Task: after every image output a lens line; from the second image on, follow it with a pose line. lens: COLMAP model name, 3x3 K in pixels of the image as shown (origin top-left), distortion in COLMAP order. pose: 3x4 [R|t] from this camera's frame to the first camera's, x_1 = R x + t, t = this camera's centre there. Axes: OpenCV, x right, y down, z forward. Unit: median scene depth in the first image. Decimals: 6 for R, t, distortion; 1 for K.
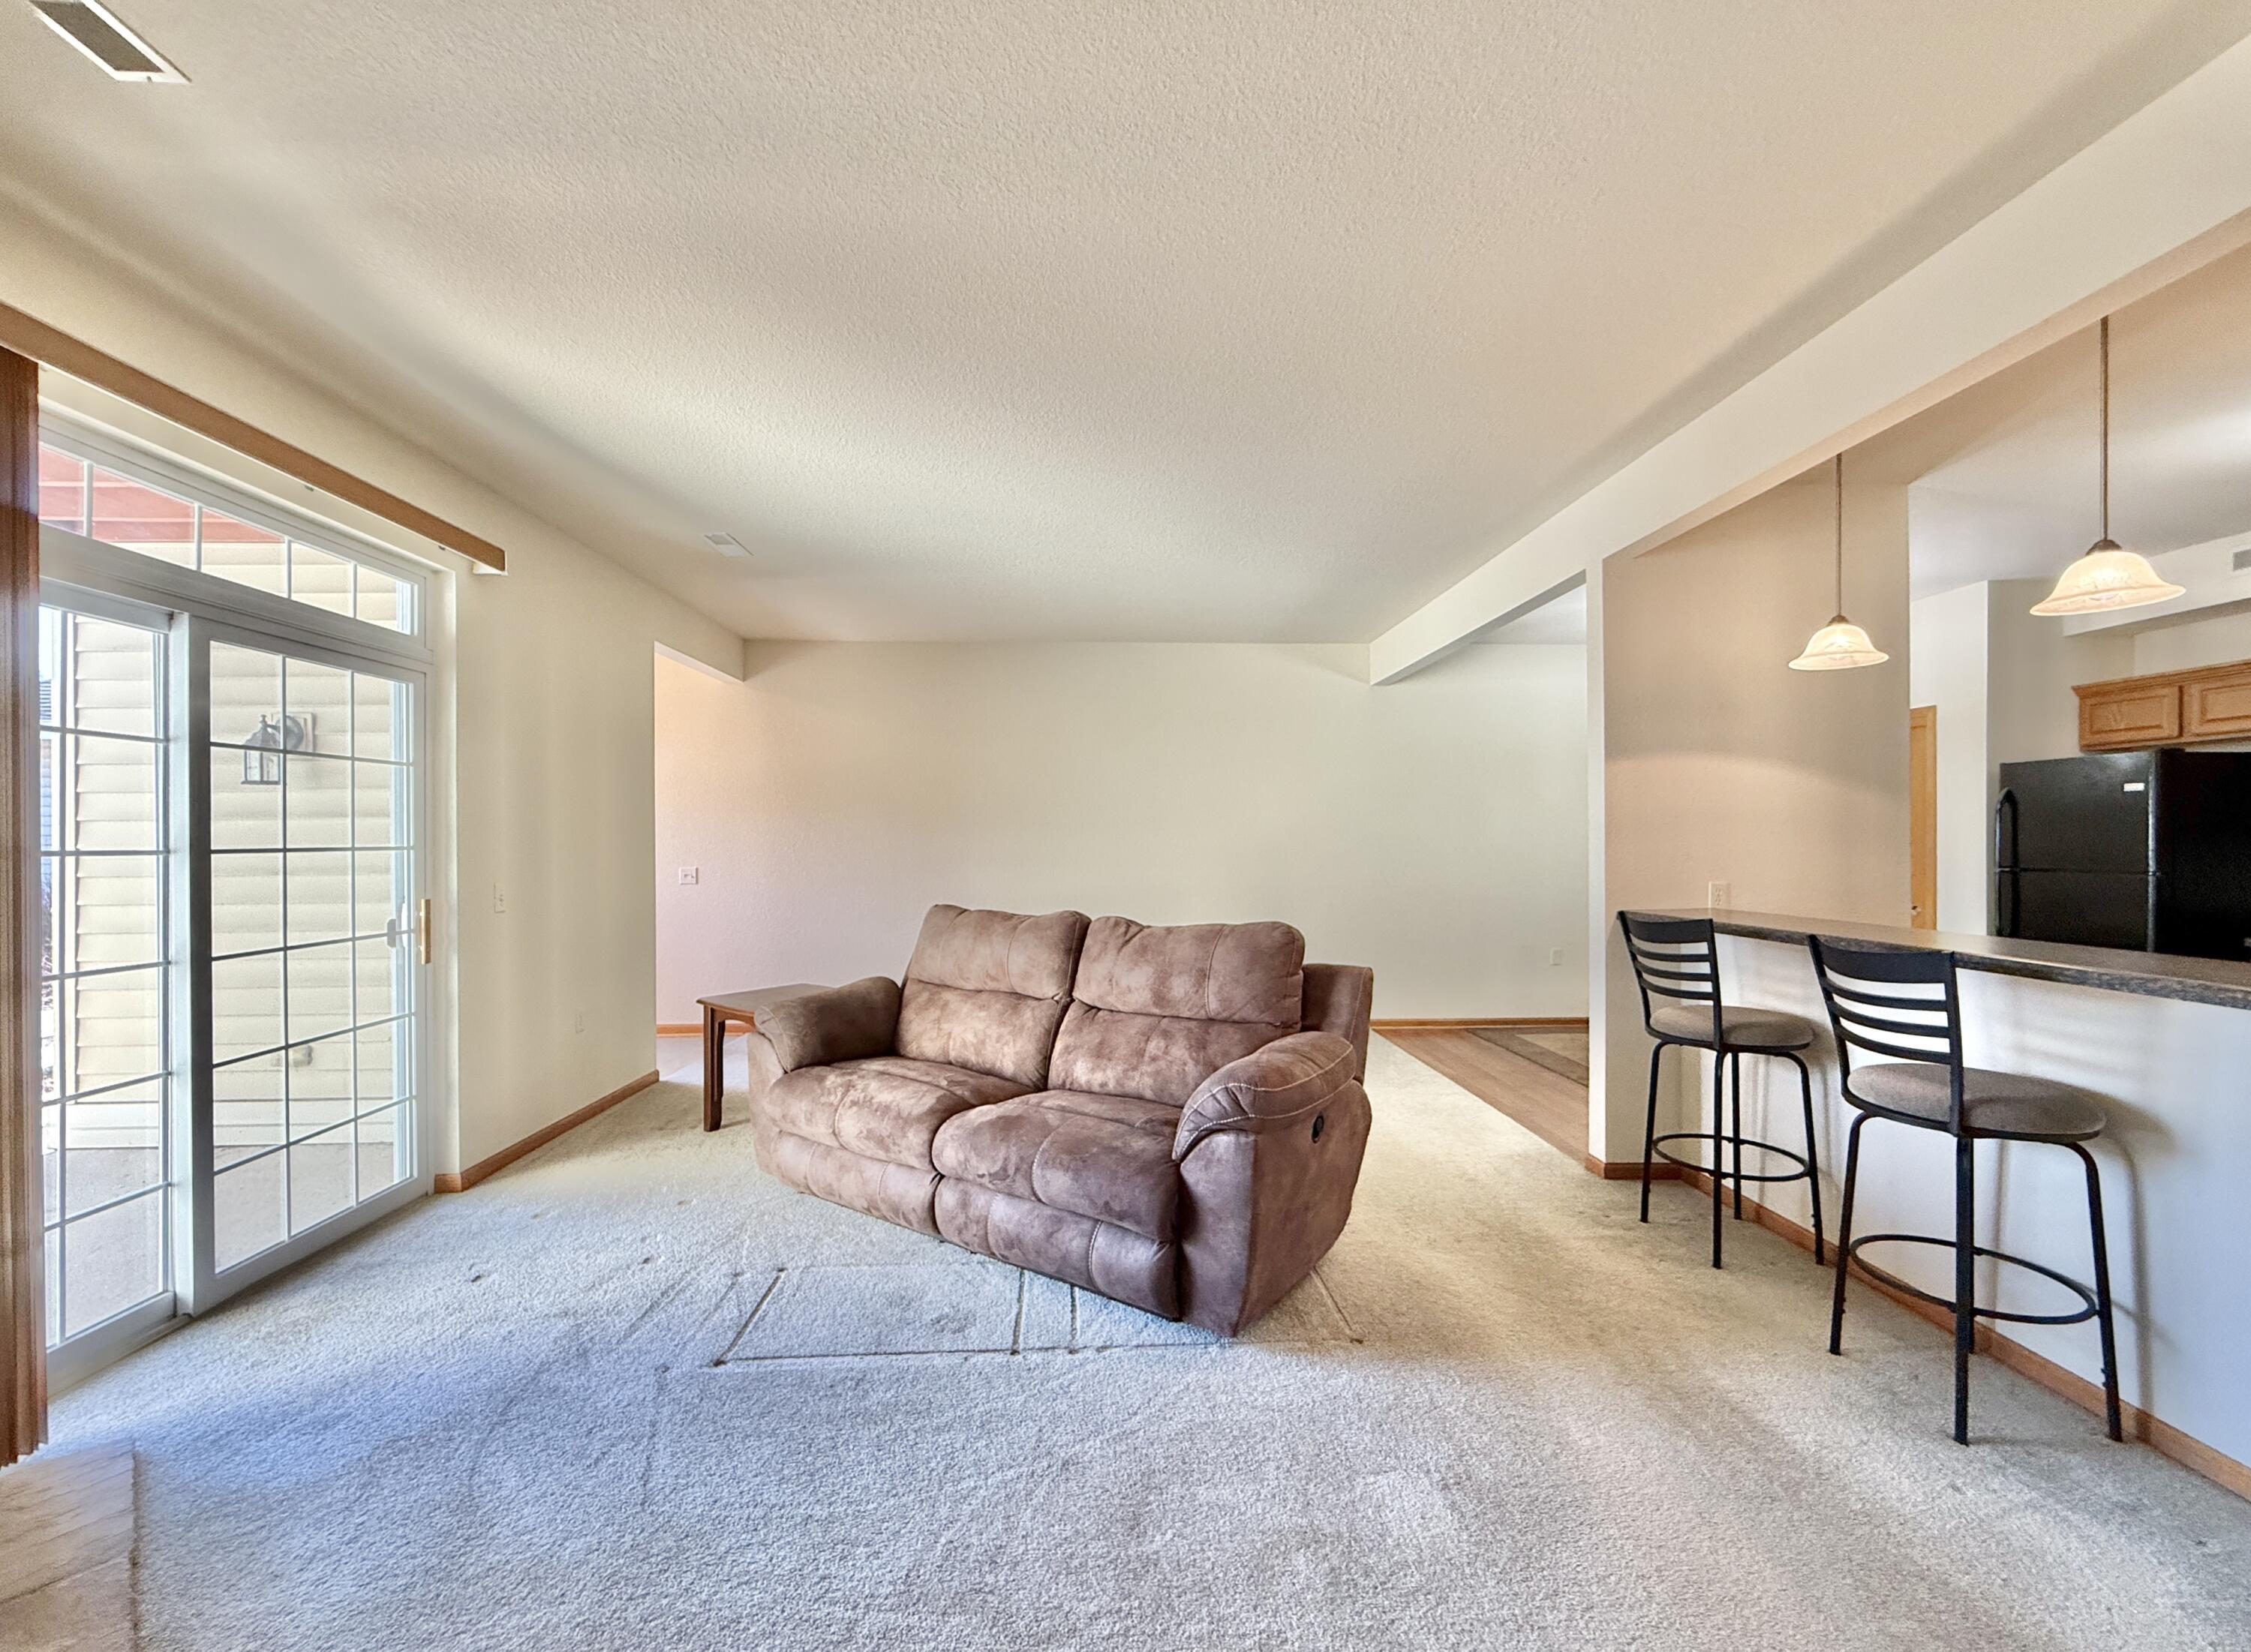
lens RADIAL K [[922.5, 0, 1122.7], [0, 922.5, 843.9], [0, 0, 1]] dist [-0.000664, 0.000013]
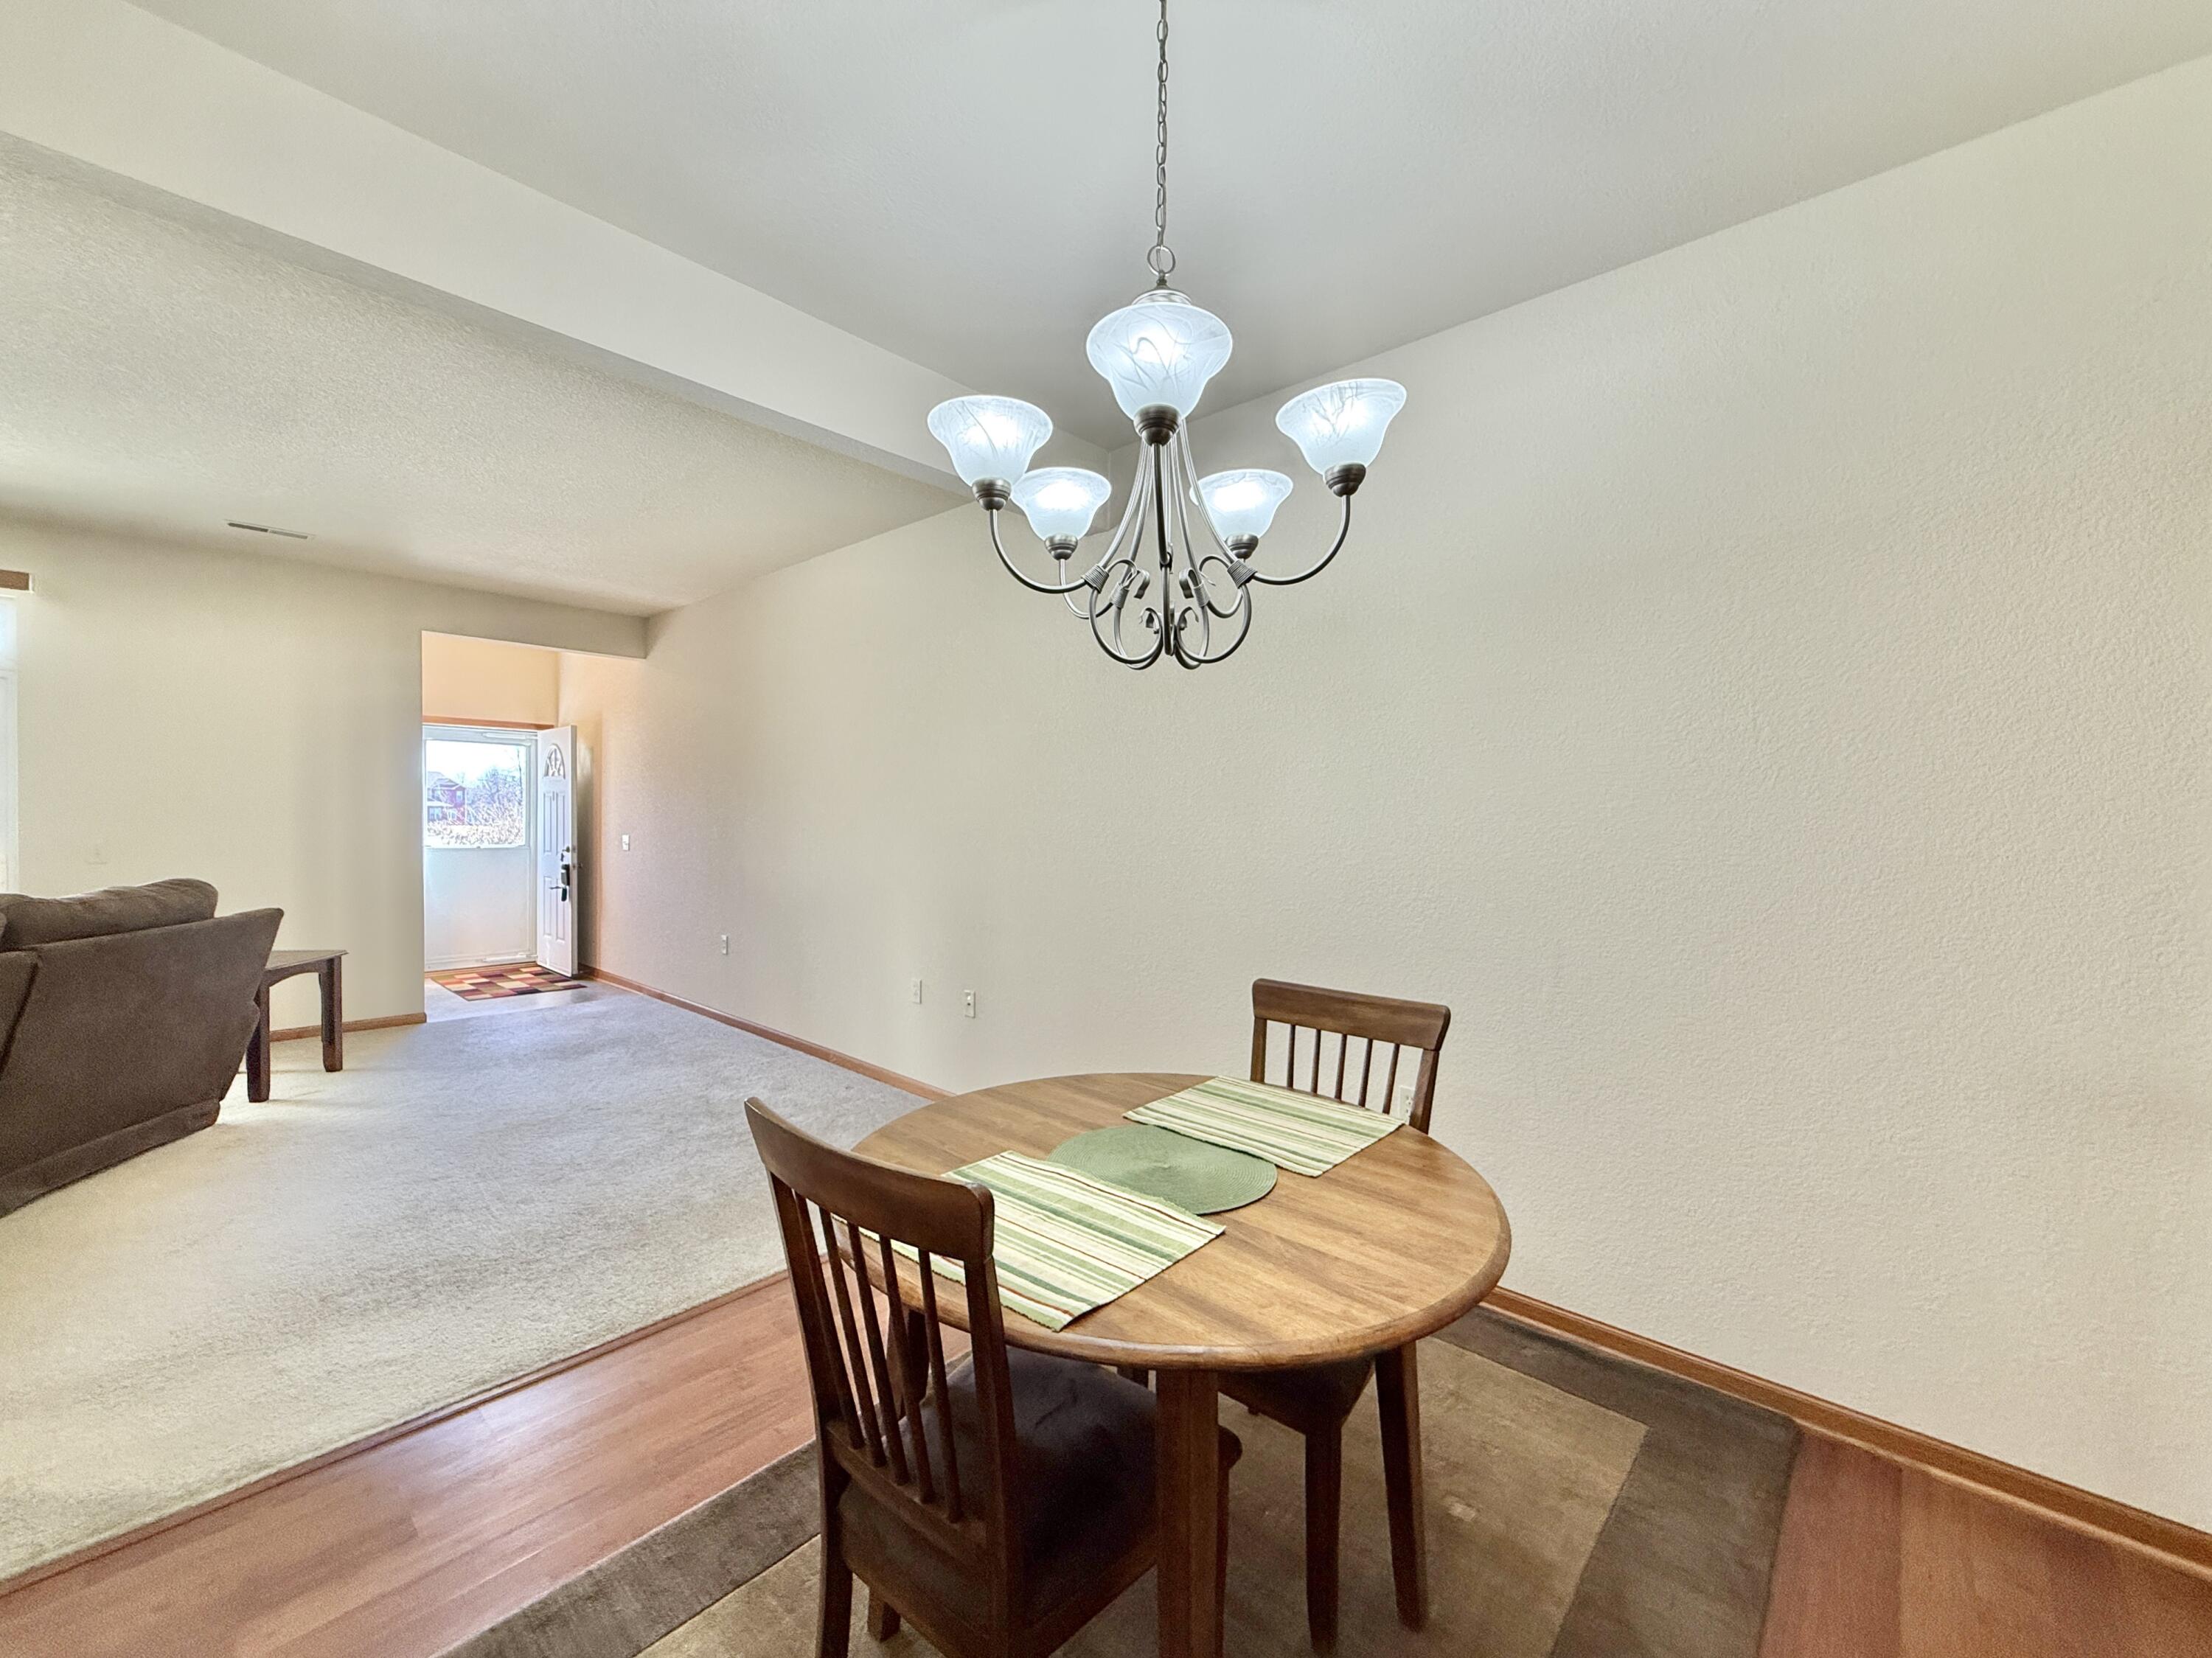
lens RADIAL K [[896.6, 0, 1094.0], [0, 896.6, 830.9], [0, 0, 1]] dist [0.000570, 0.000002]
pose [[0.699787, 0.023160, -0.713976, 1.364699], [-0.013237, 0.999723, 0.019456, -0.012049], [0.714229, -0.004164, 0.699900, 1.315609]]
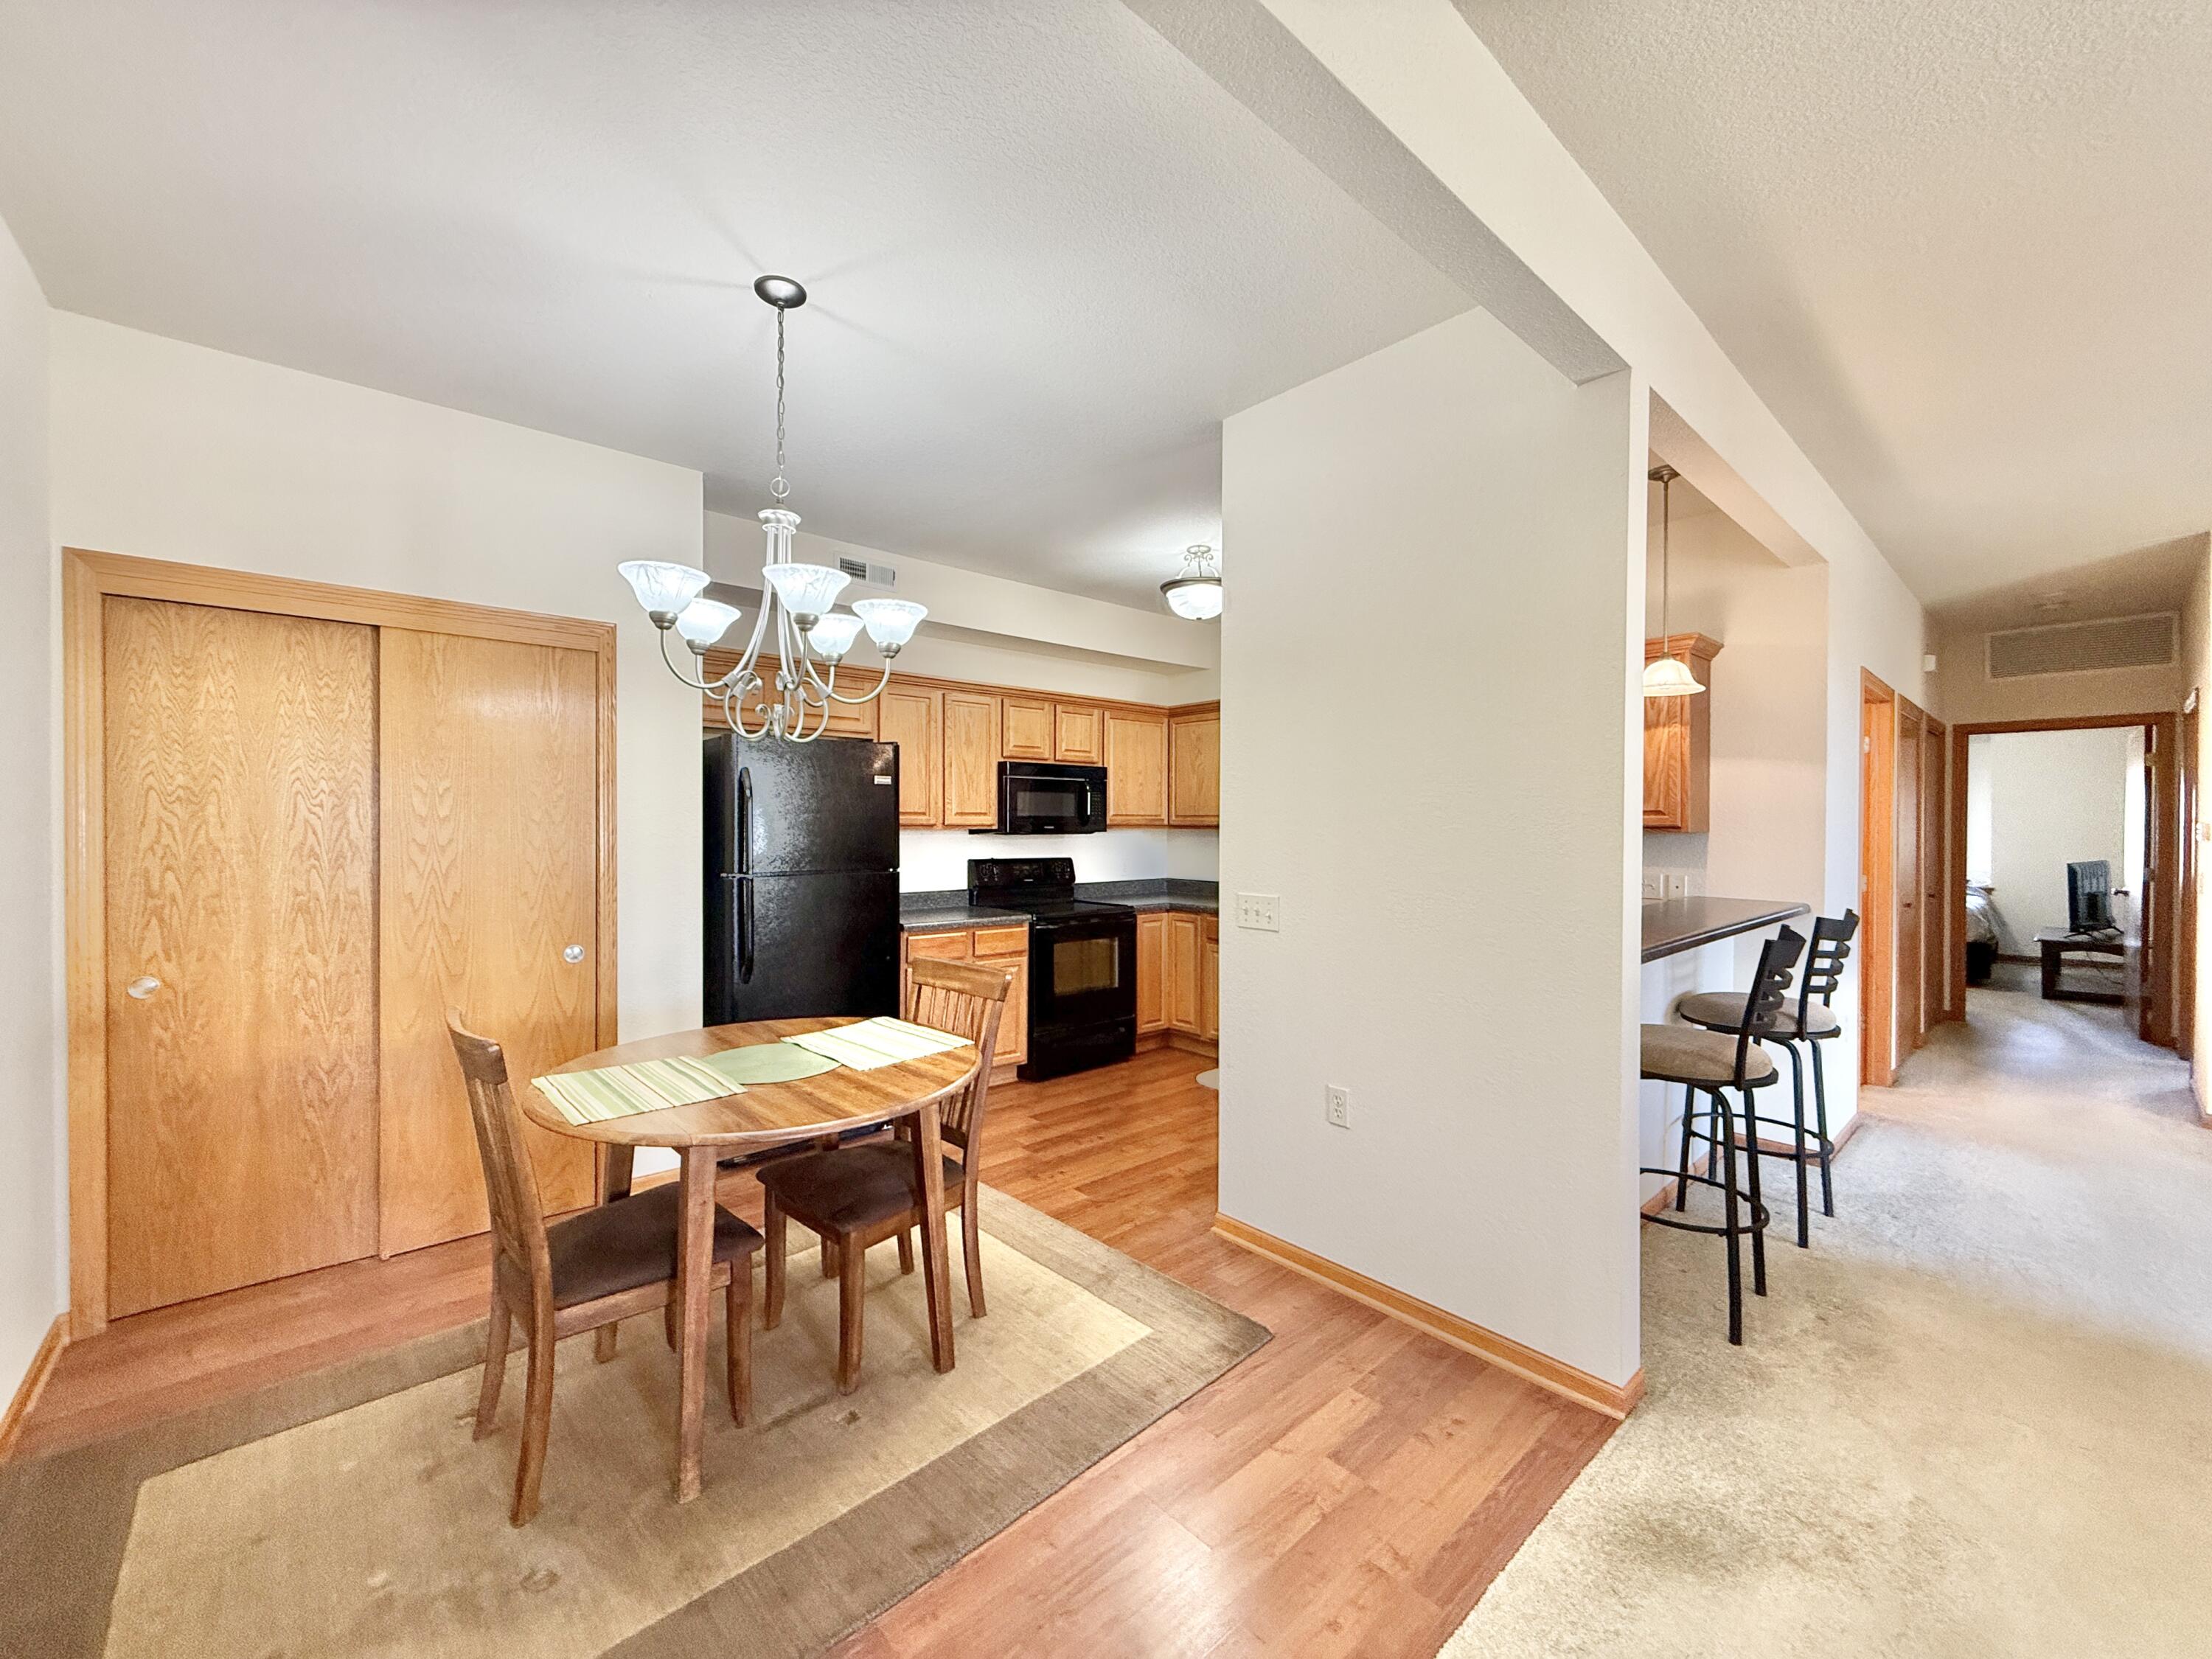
lens RADIAL K [[897.7, 0, 1103.4], [0, 897.7, 843.1], [0, 0, 1]] dist [-0.001157, 0.000096]
pose [[-0.628390, -0.015893, 0.777736, 0.333111], [0.000587, 0.999781, 0.020905, -0.021019], [-0.777898, 0.013593, -0.628243, 1.911667]]
